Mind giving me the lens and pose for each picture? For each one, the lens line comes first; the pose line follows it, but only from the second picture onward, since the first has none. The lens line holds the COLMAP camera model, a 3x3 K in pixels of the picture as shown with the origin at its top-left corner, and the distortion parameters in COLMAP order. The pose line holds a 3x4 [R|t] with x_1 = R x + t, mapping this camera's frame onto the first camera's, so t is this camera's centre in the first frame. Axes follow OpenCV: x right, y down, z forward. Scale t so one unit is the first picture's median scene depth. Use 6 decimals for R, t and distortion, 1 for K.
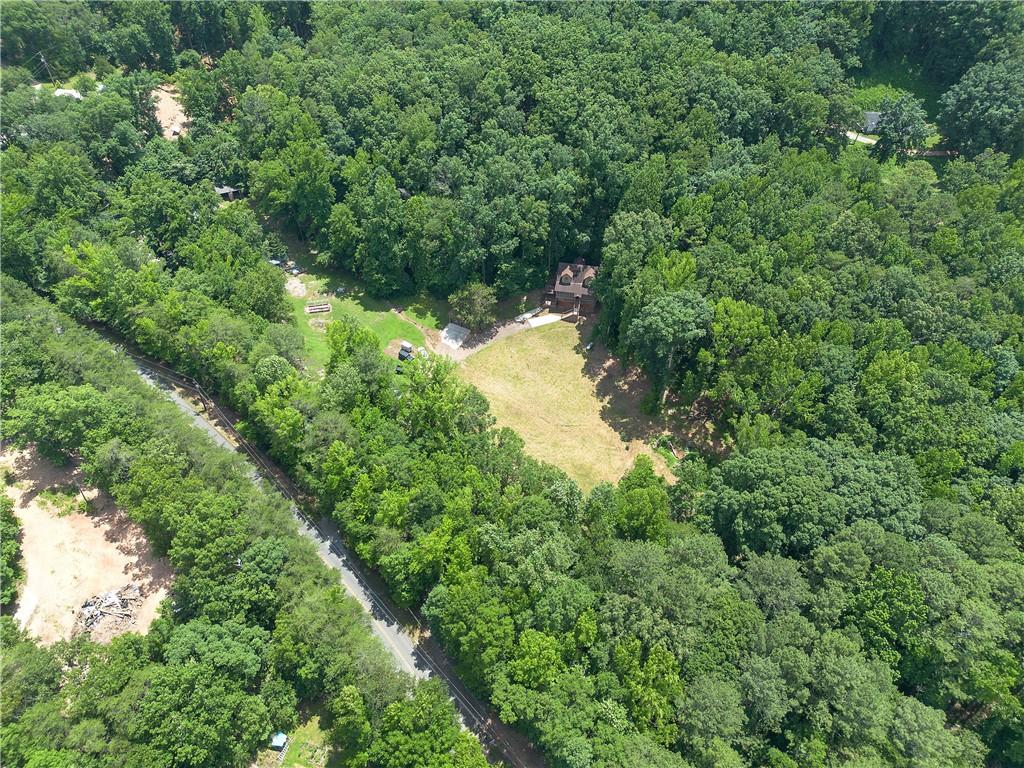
lens RADIAL K [[728.6, 0, 510.3], [0, 728.6, 385.5], [0, 0, 1]] dist [0.076257, -0.068668]
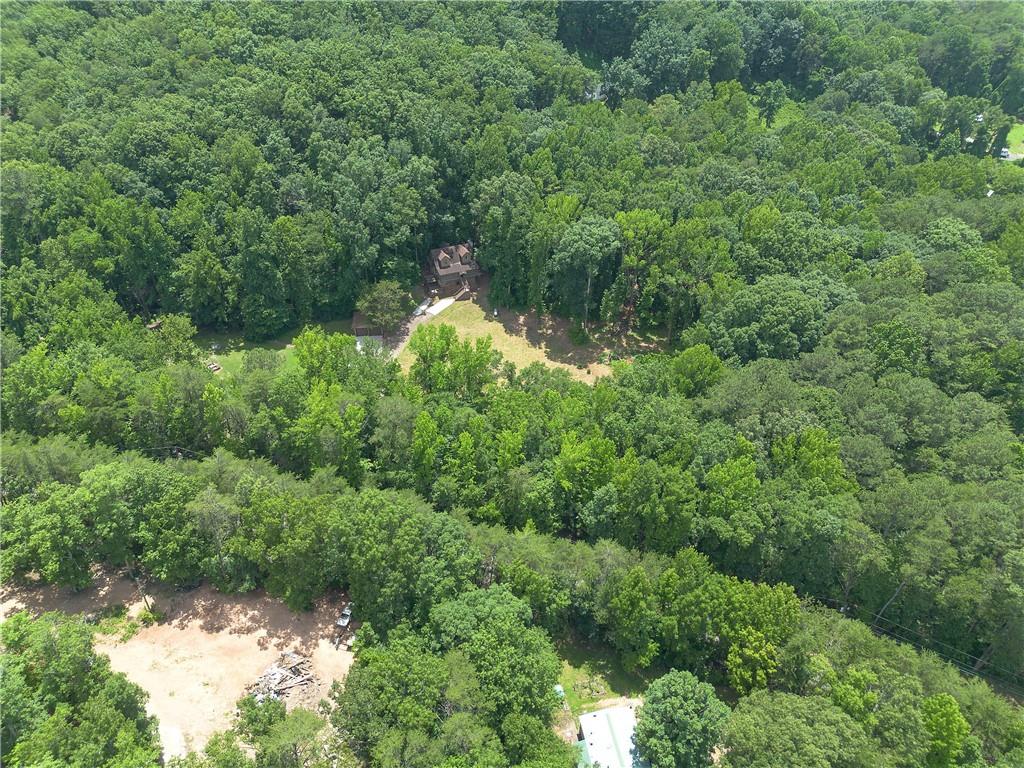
lens RADIAL K [[728.6, 0, 512.6], [0, 728.6, 390.0], [0, 0, 1]] dist [0.076257, -0.068668]
pose [[0.829064, -0.342314, 0.442124, -0.379219], [0.389331, 0.920940, -0.017030, 0.077178], [-0.401341, 0.186251, 0.896792, 0.081596]]
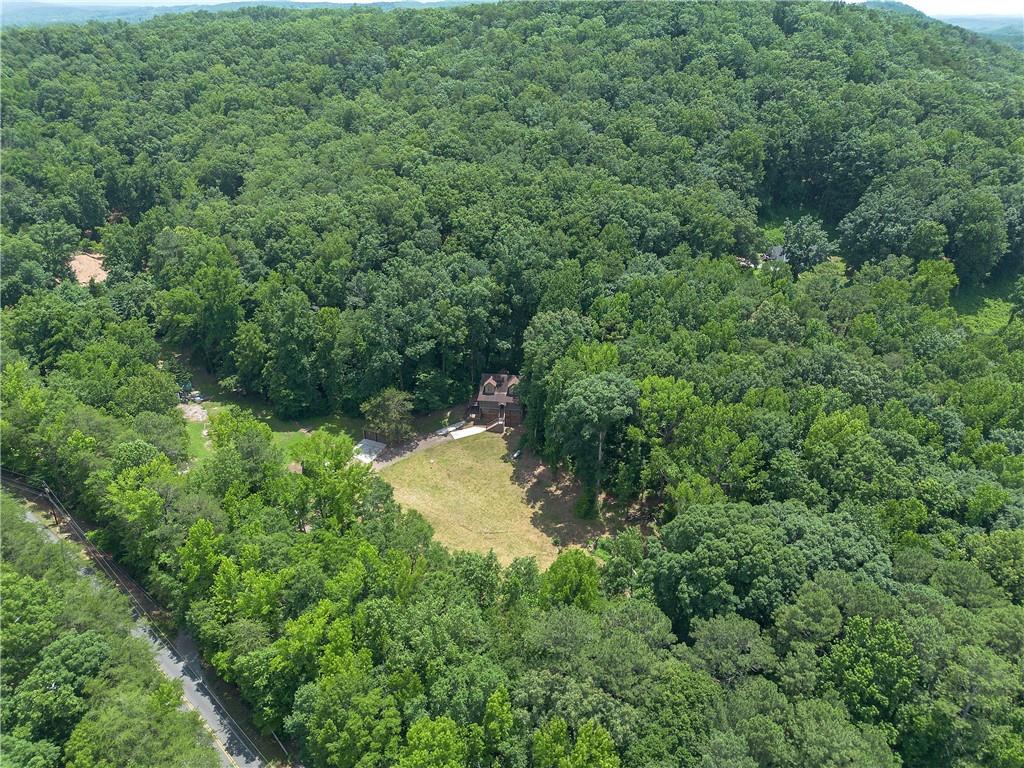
lens RADIAL K [[728.6, 0, 511.3], [0, 728.6, 387.0], [0, 0, 1]] dist [0.076257, -0.068668]
pose [[0.997574, -0.034875, 0.060241, 0.050639], [0.050974, 0.955354, -0.291033, 0.135552], [-0.047401, 0.293398, 0.954814, 0.101051]]
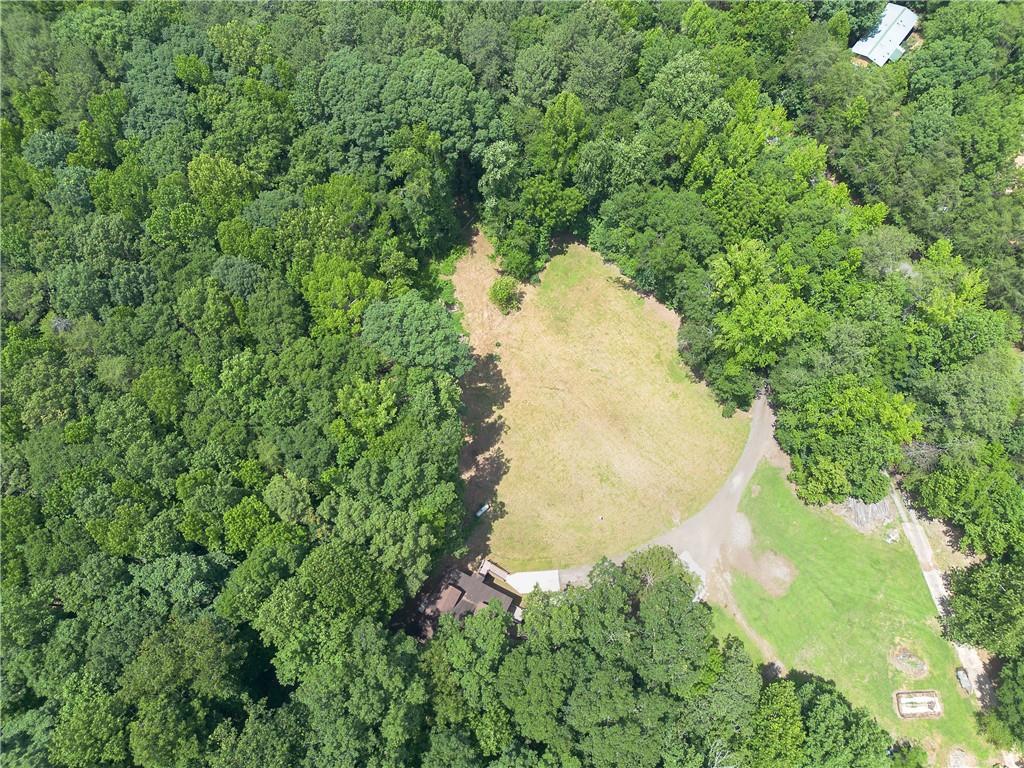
lens RADIAL K [[728.6, 0, 511.2], [0, 728.6, 382.2], [0, 0, 1]] dist [0.076257, -0.068668]
pose [[-0.967340, -0.232900, 0.100053, 0.045405], [0.177906, -0.342636, 0.922469, -0.646490], [-0.180561, 0.910142, 0.372880, 0.657662]]
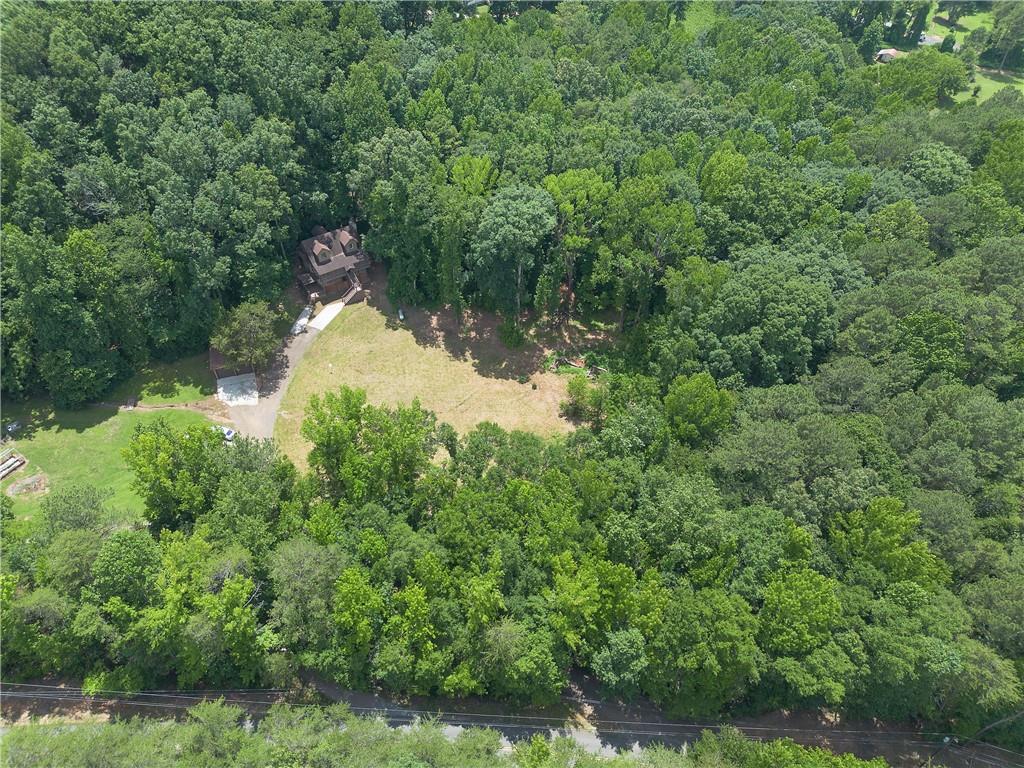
lens RADIAL K [[728.6, 0, 510.9], [0, 728.6, 386.3], [0, 0, 1]] dist [0.076257, -0.068668]
pose [[0.701311, -0.503484, 0.504644, -0.259903], [0.493350, 0.853801, 0.166223, -0.062661], [-0.514557, 0.132392, 0.847174, 0.271297]]
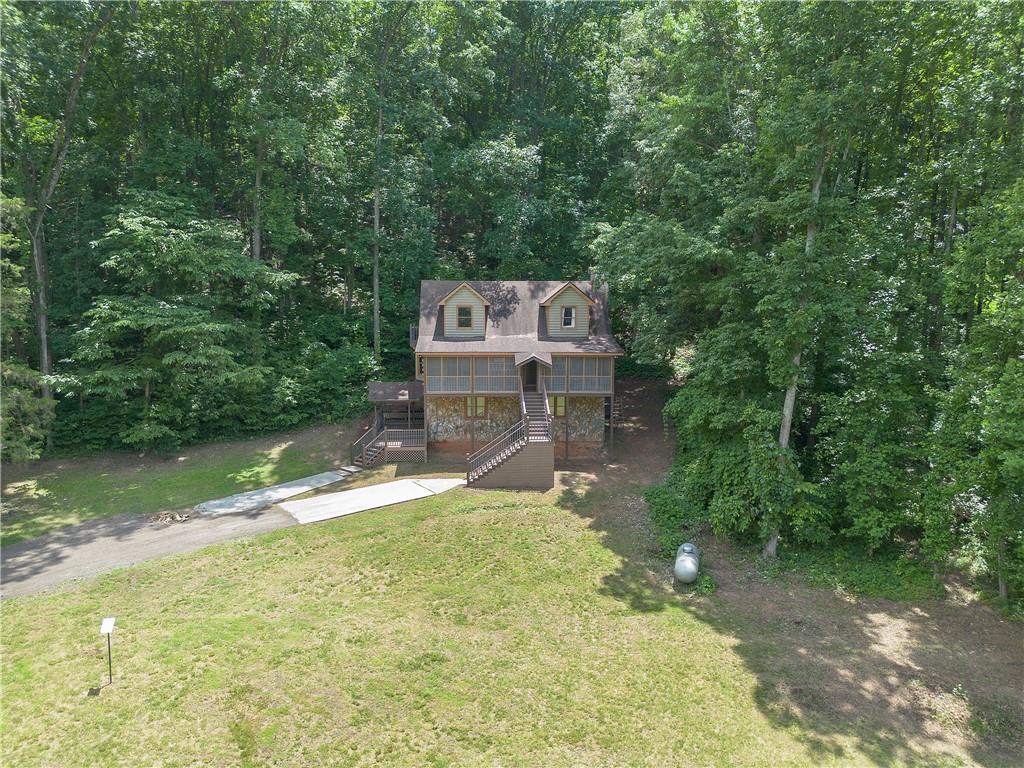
lens RADIAL K [[728.6, 0, 504.4], [0, 728.6, 373.2], [0, 0, 1]] dist [0.076257, -0.068668]
pose [[0.967062, -0.024815, 0.253328, 0.034508], [0.179997, 0.770367, -0.611666, 0.002866], [-0.179977, 0.637117, 0.749460, 0.891632]]
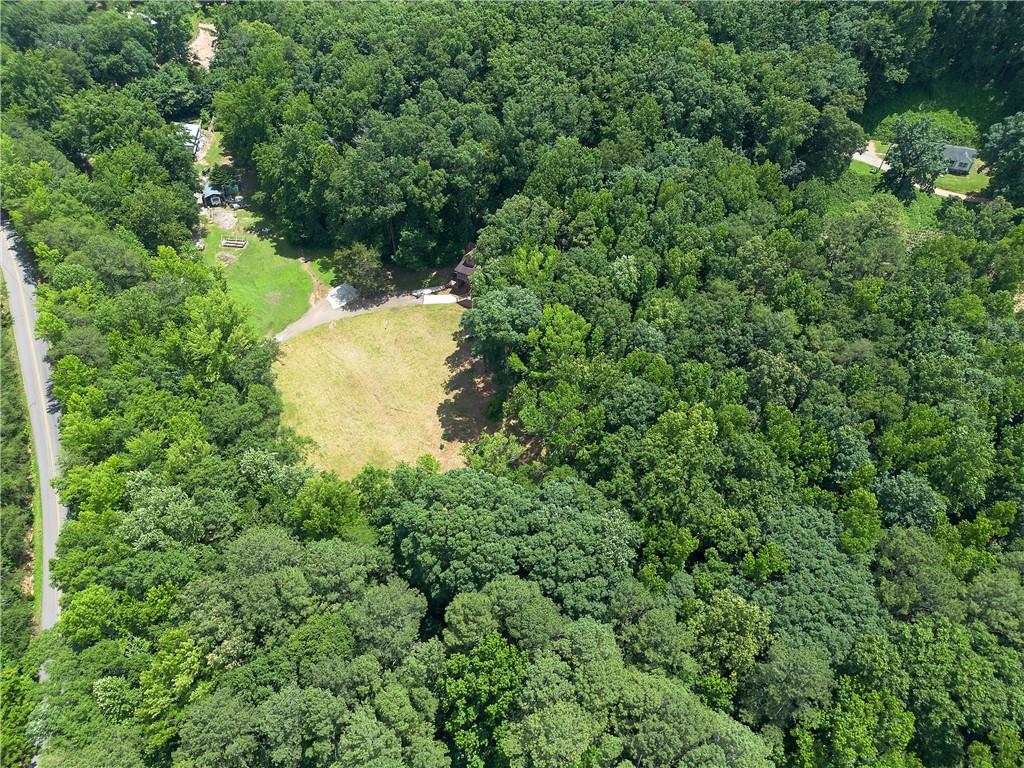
lens RADIAL K [[728.6, 0, 506.1], [0, 728.6, 383.0], [0, 0, 1]] dist [0.076257, -0.068668]
pose [[0.945864, 0.223851, -0.235016, 0.394094], [-0.223462, 0.974292, 0.028644, -0.032950], [0.235386, 0.025424, 0.971569, 0.121673]]
